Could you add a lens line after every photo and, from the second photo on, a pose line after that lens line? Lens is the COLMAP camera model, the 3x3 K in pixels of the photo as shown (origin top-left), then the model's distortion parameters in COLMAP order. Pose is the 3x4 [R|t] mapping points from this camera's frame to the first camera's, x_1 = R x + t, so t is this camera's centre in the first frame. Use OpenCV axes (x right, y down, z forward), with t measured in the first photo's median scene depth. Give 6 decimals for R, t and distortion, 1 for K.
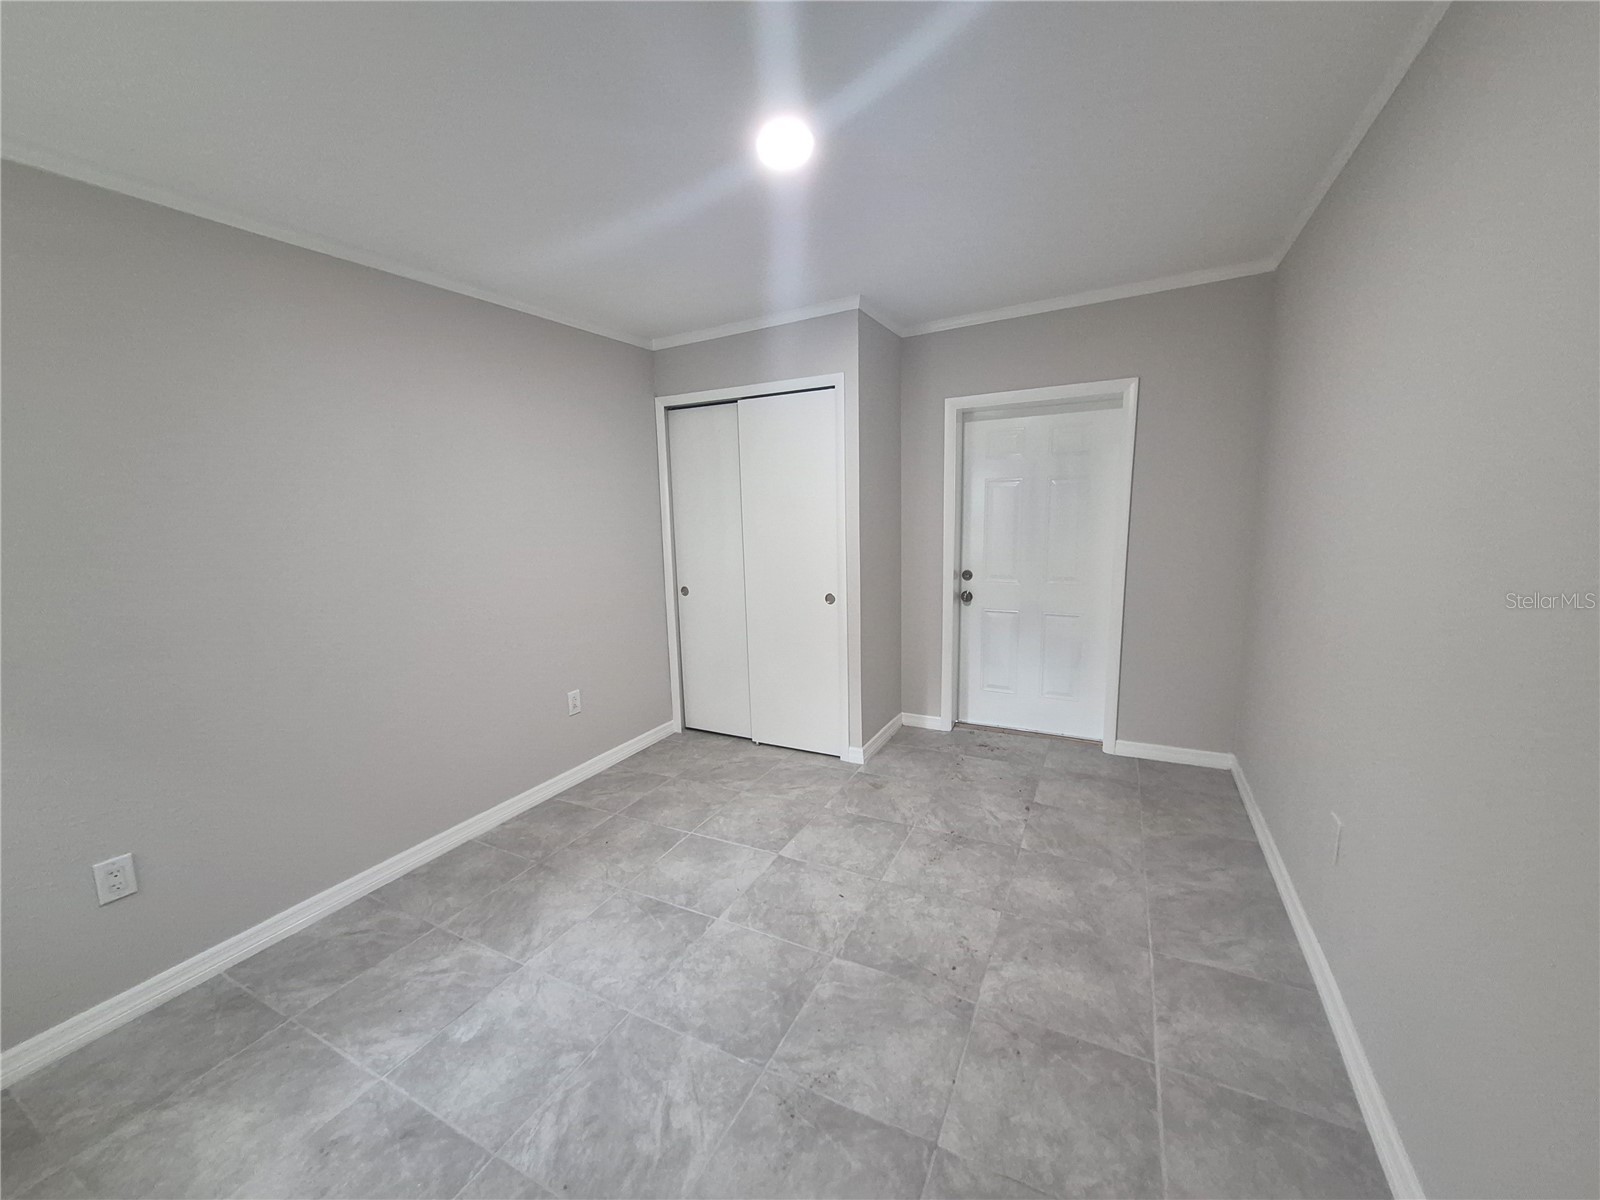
lens RADIAL K [[623.0, 0, 794.8], [0, 623.0, 605.7], [0, 0, 1]] dist [-0.004449, 0.000187]
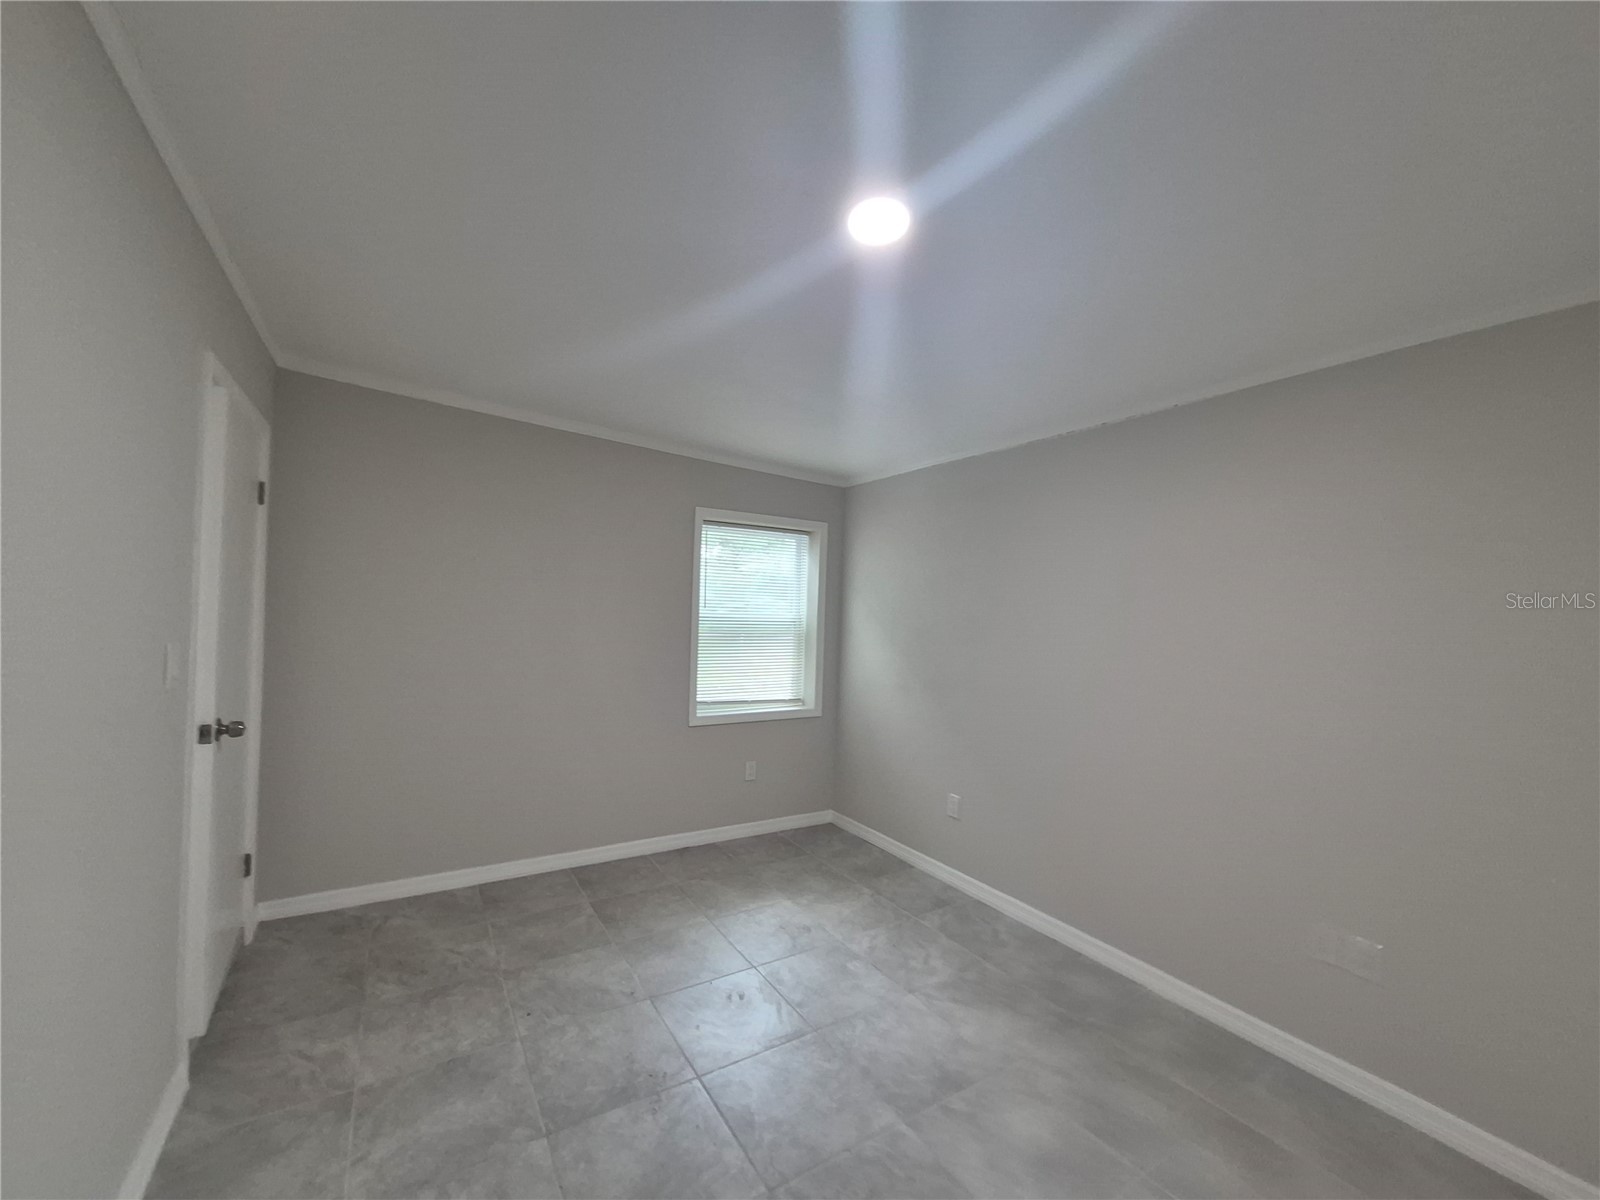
lens RADIAL K [[623.0, 0, 794.8], [0, 623.0, 605.7], [0, 0, 1]] dist [-0.004449, 0.000187]
pose [[-0.504671, 0.005408, -0.863295, 0.731276], [-0.161934, 0.981638, 0.100813, -0.253212], [0.847989, 0.190674, -0.494529, 1.293020]]
